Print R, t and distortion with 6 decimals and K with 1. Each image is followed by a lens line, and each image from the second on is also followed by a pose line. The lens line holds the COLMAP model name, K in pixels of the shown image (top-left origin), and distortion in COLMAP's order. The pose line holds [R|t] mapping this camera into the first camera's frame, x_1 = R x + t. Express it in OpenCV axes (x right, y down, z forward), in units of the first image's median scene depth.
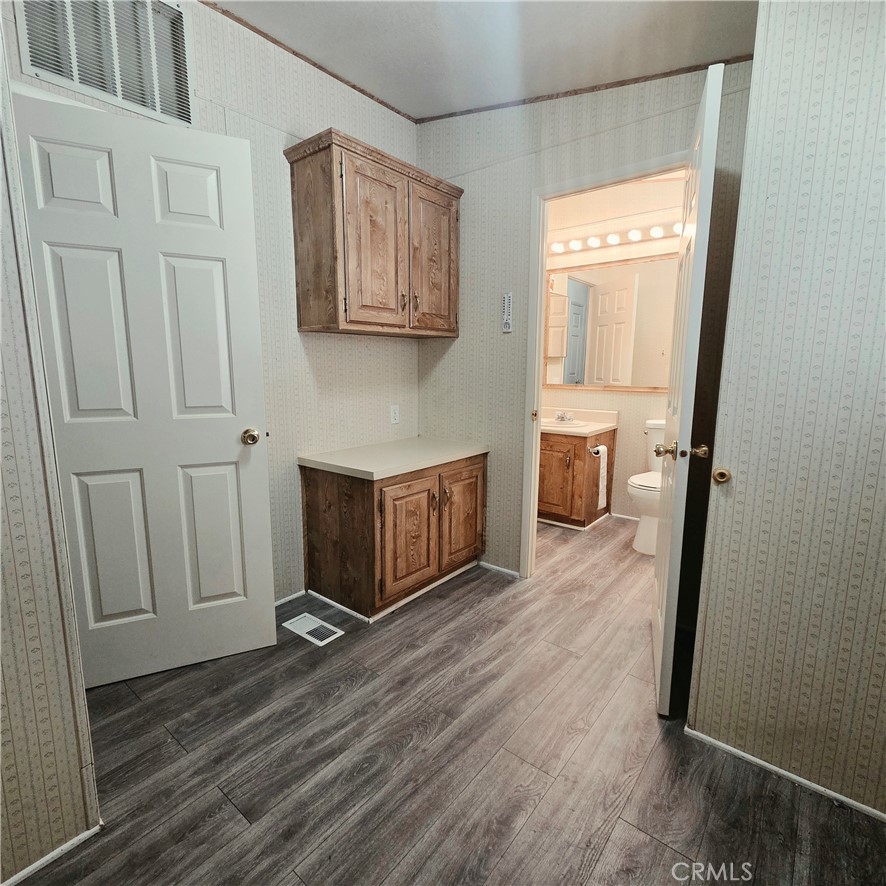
lens RADIAL K [[483.3, 0, 445.1], [0, 483.3, 443.1], [0, 0, 1]] dist [0.009690, -0.002323]
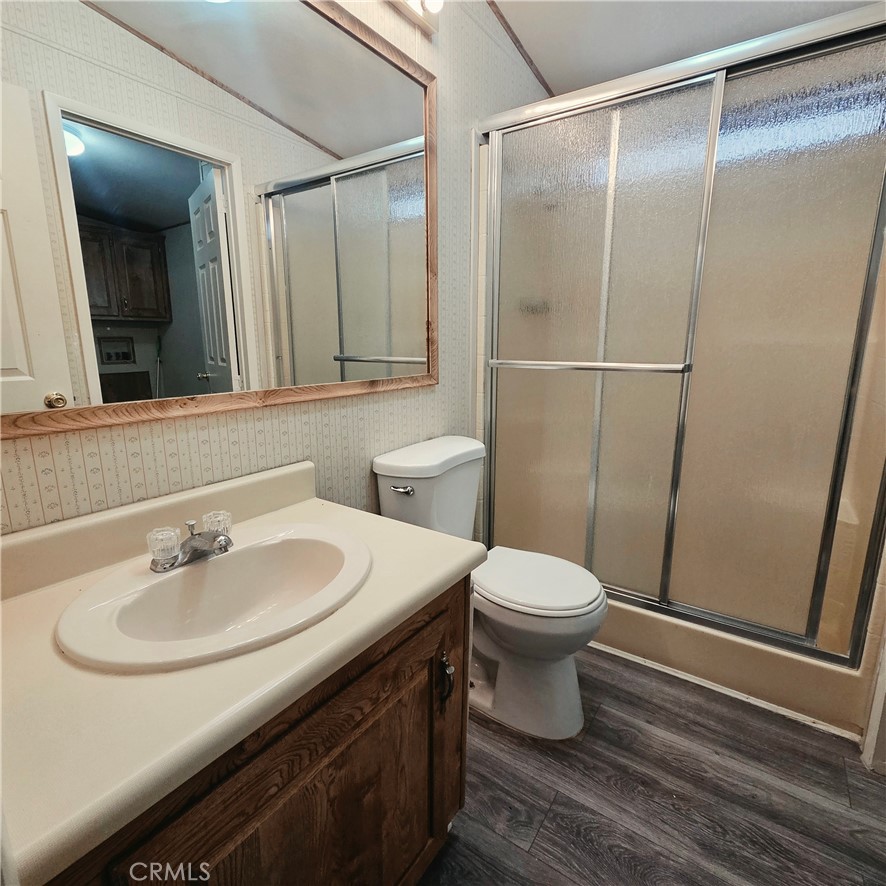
lens RADIAL K [[483.3, 0, 445.1], [0, 483.3, 443.1], [0, 0, 1]] dist [0.009690, -0.002323]
pose [[-0.081562, -0.209874, 0.974321, 0.017613], [0.161493, 0.961876, 0.220712, -0.148451], [-0.983498, 0.175348, -0.044559, 0.988112]]
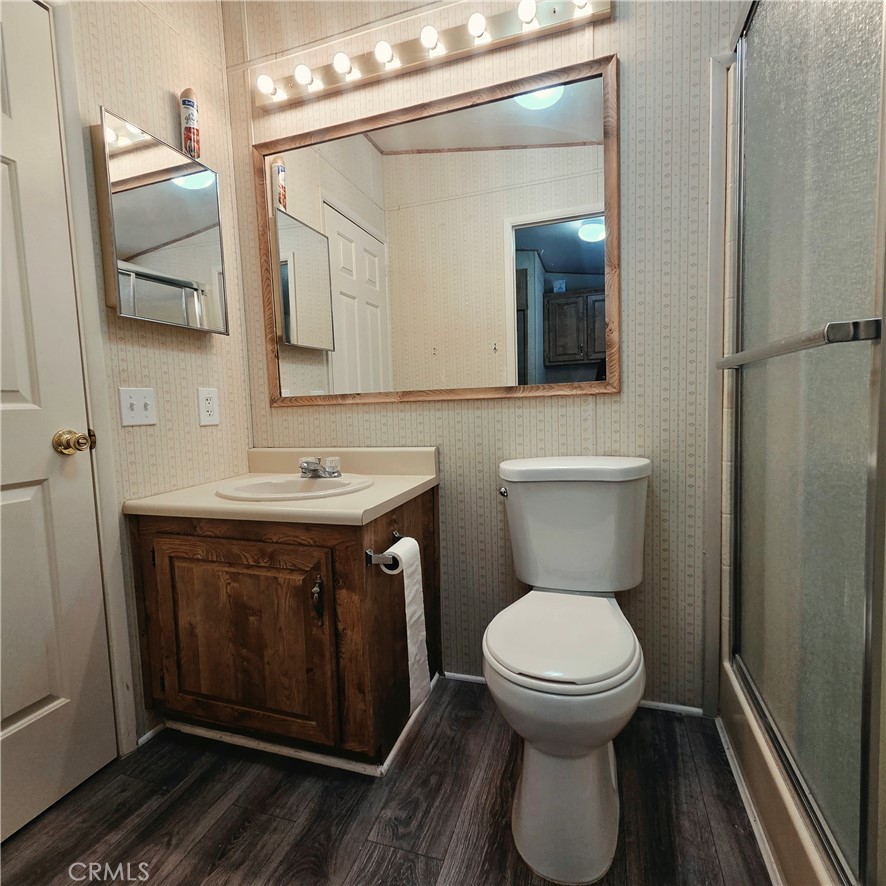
lens RADIAL K [[483.3, 0, 445.1], [0, 483.3, 443.1], [0, 0, 1]] dist [0.009690, -0.002323]
pose [[0.933636, -0.068621, 0.351590, 0.224040], [0.098699, 0.992769, -0.068331, -0.040350], [-0.344359, 0.098498, 0.933657, 0.623775]]
